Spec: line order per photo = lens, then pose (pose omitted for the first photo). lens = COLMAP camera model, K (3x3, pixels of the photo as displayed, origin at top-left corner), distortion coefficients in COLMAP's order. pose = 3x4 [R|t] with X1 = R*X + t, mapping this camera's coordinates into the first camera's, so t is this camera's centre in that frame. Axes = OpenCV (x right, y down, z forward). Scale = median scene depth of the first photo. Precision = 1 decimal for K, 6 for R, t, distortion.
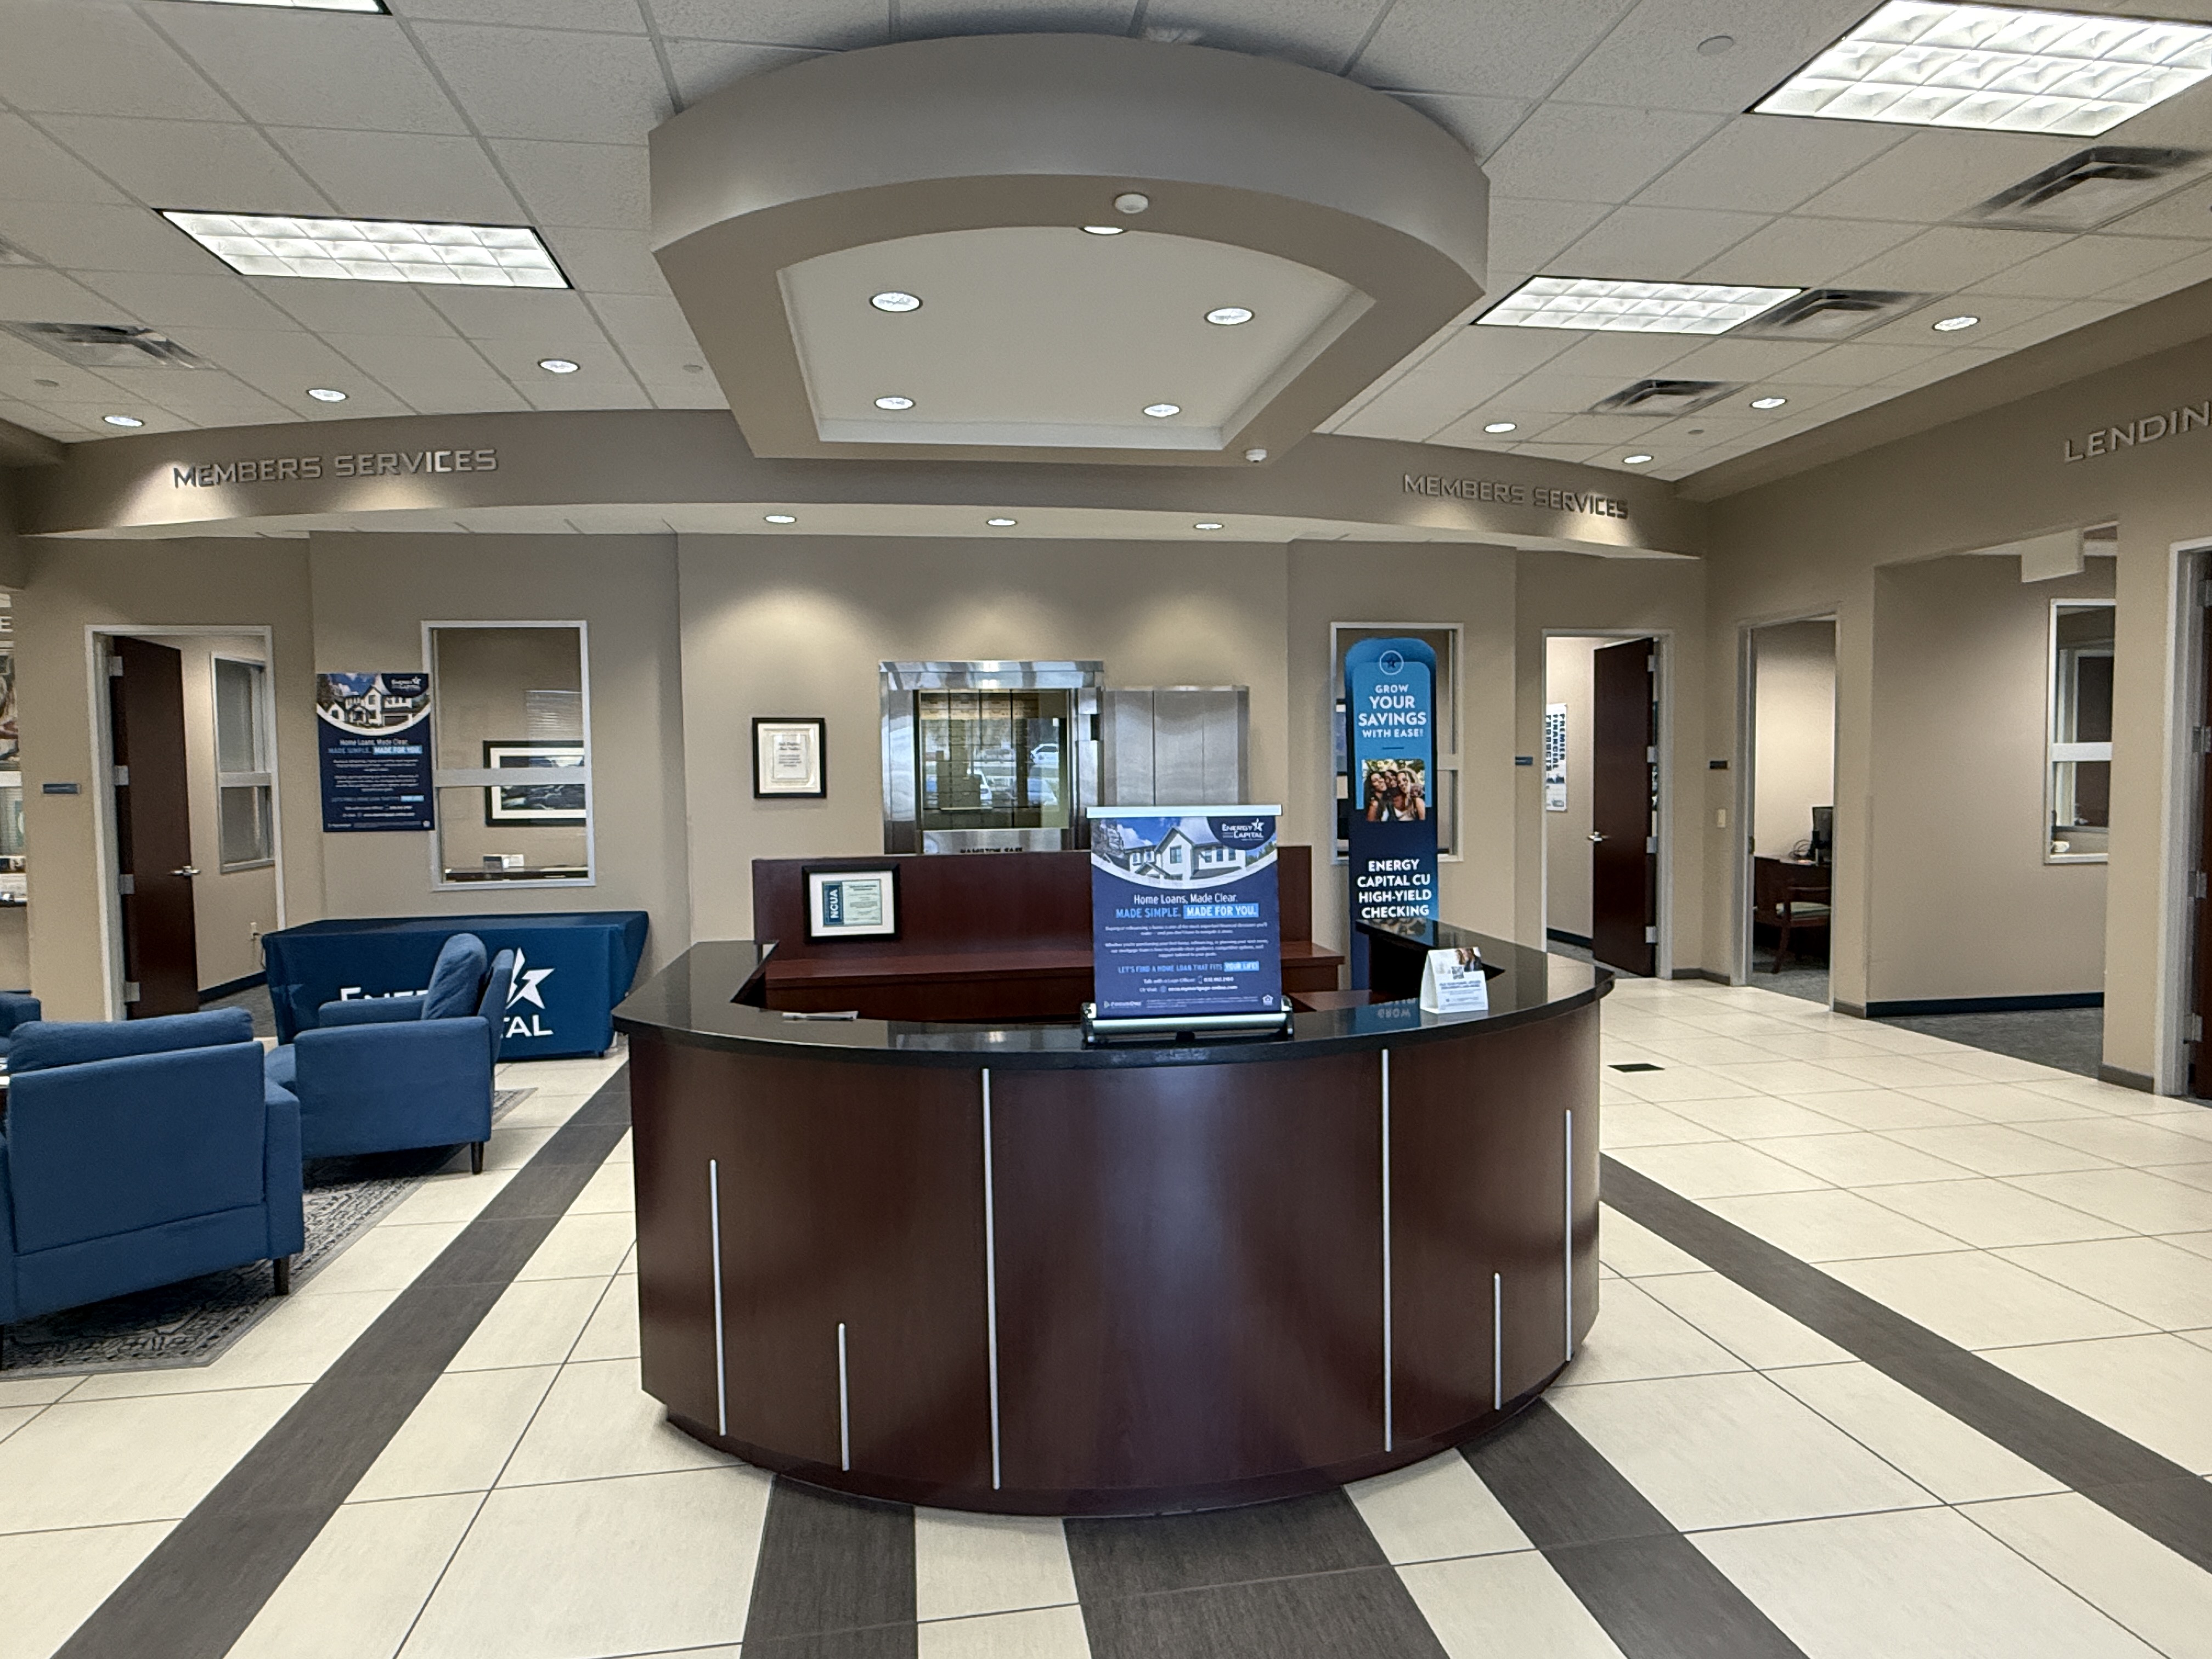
lens RADIAL K [[1291.1, 0, 1104.7], [0, 1291.1, 834.7], [0, 0, 1]] dist [0.004011, -0.001133]
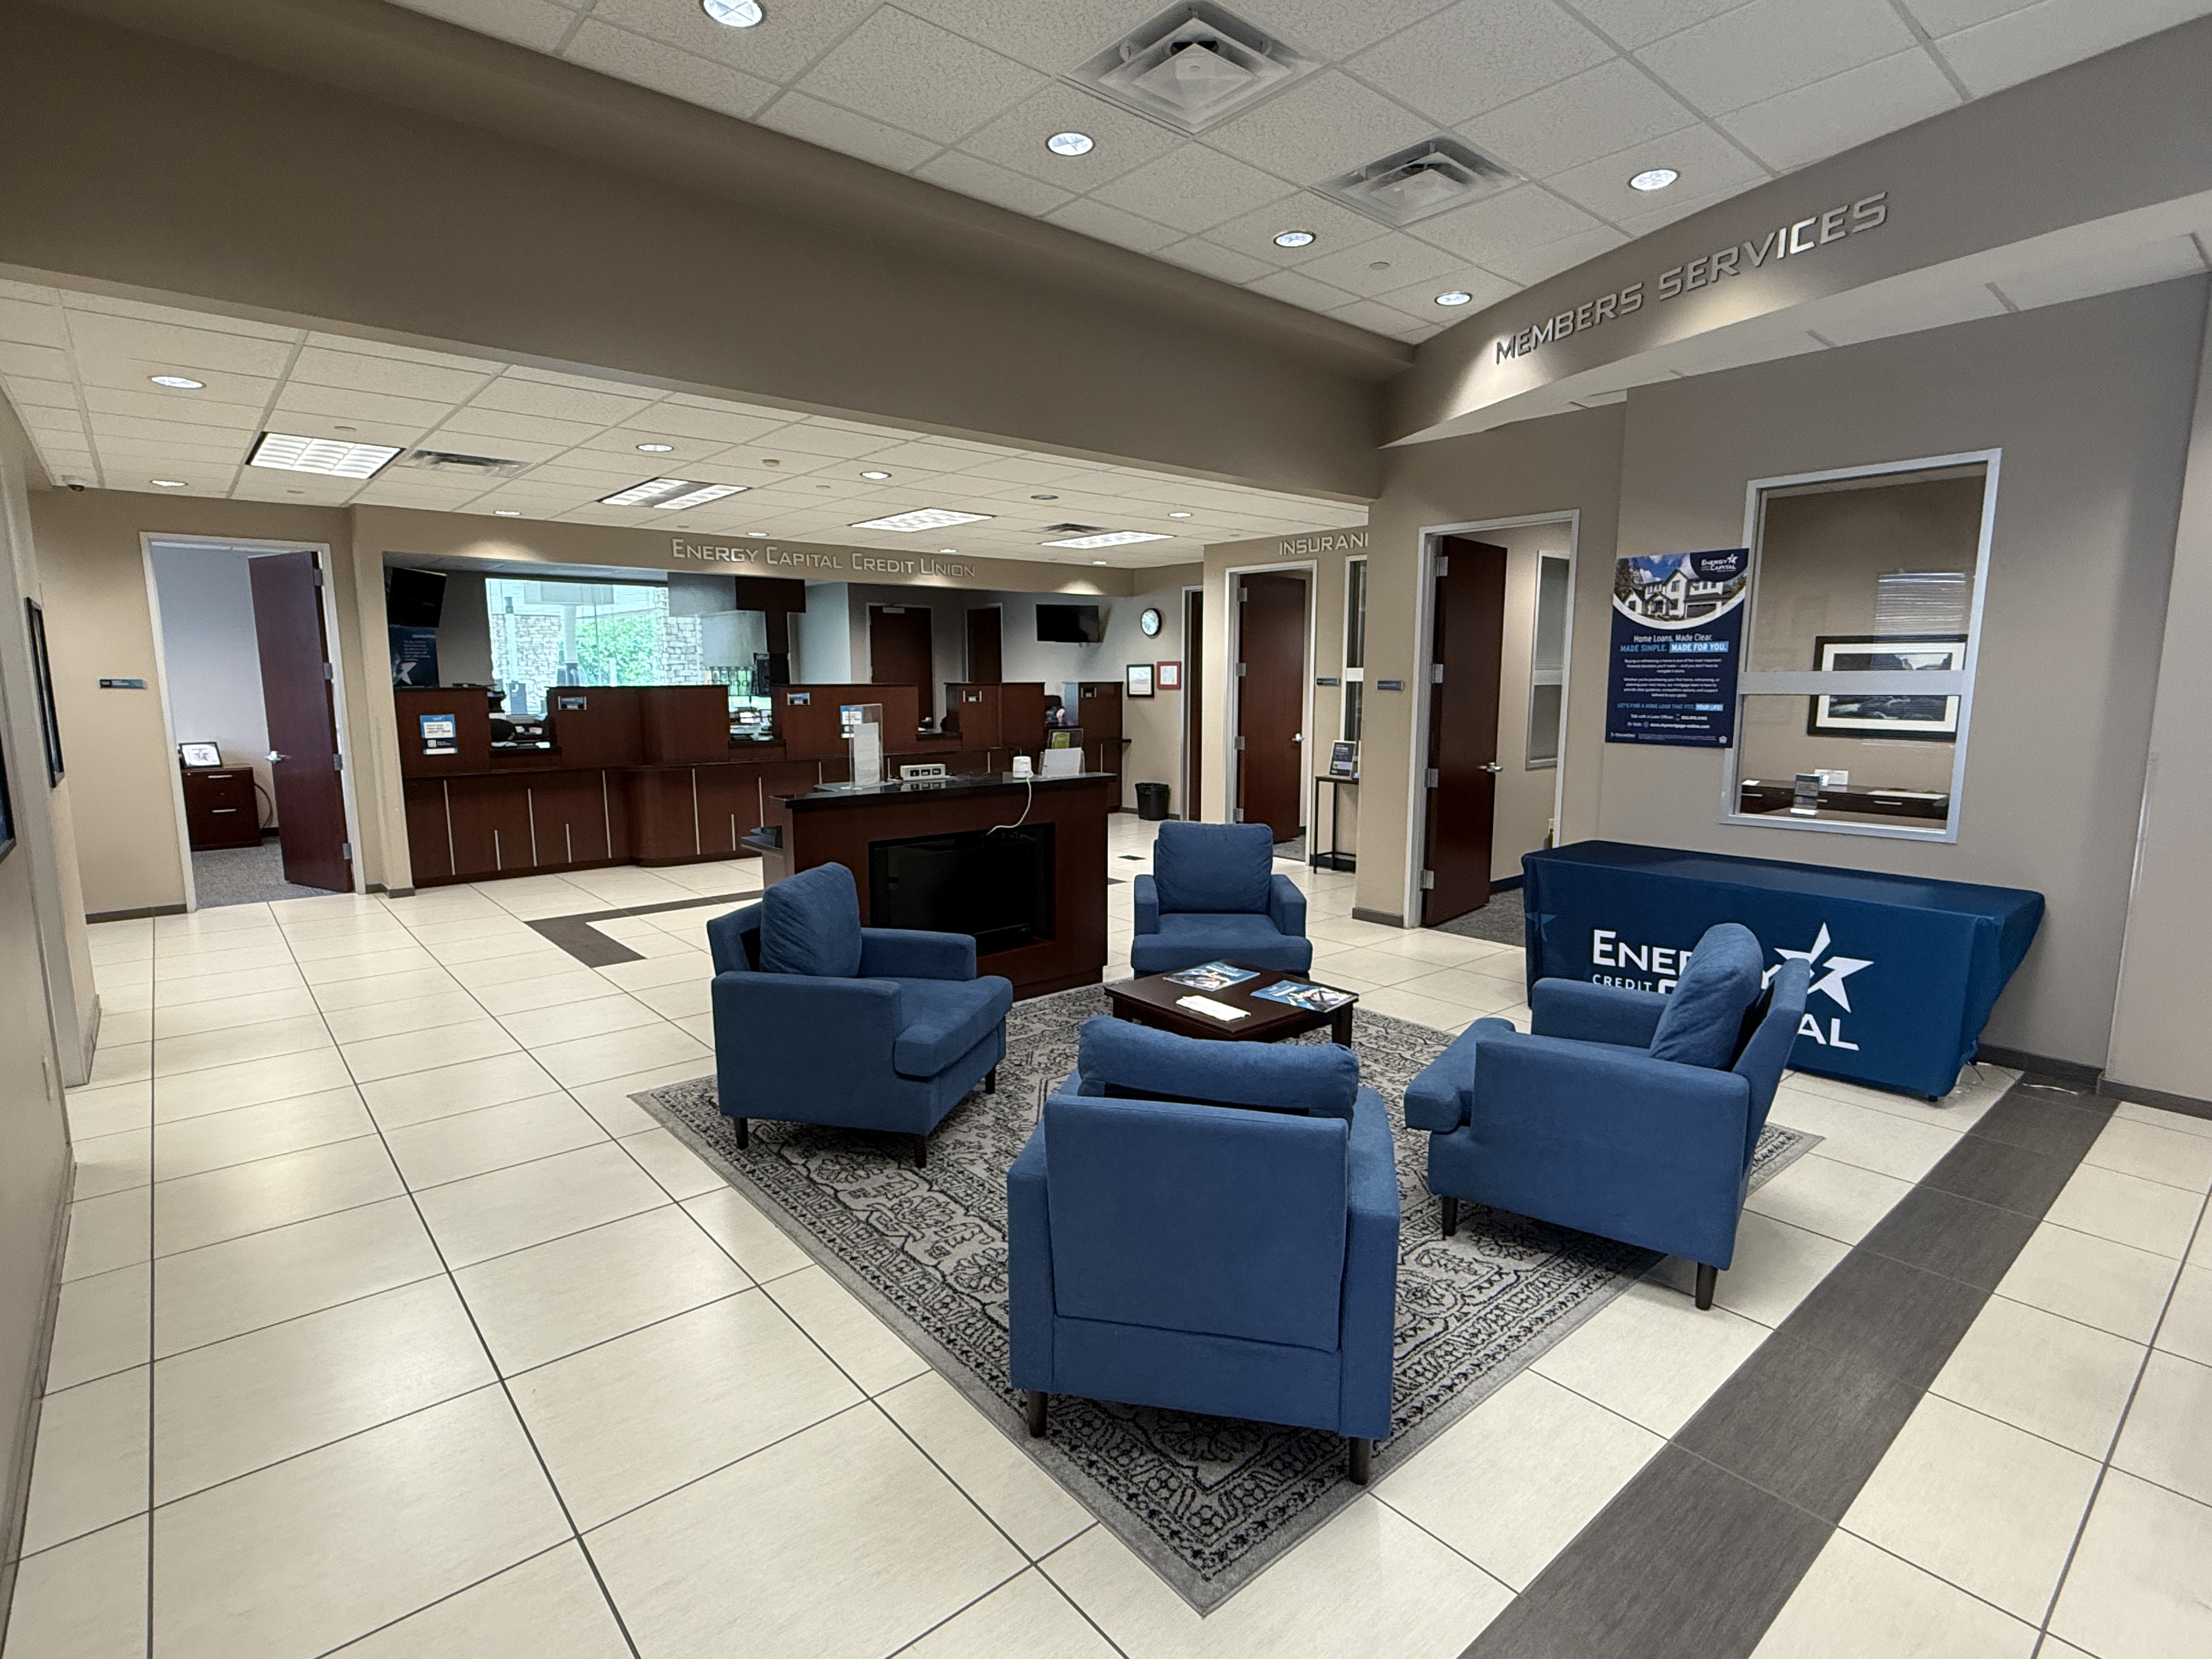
lens RADIAL K [[1097.5, 0, 1104.9], [0, 1097.5, 835.1], [0, 0, 1]] dist [0.000467, 0.000638]
pose [[0.523648, 0.137822, -0.840713, -0.143711], [-0.050162, 0.990103, 0.131068, -0.020148], [0.850456, -0.026462, 0.525379, 0.313028]]
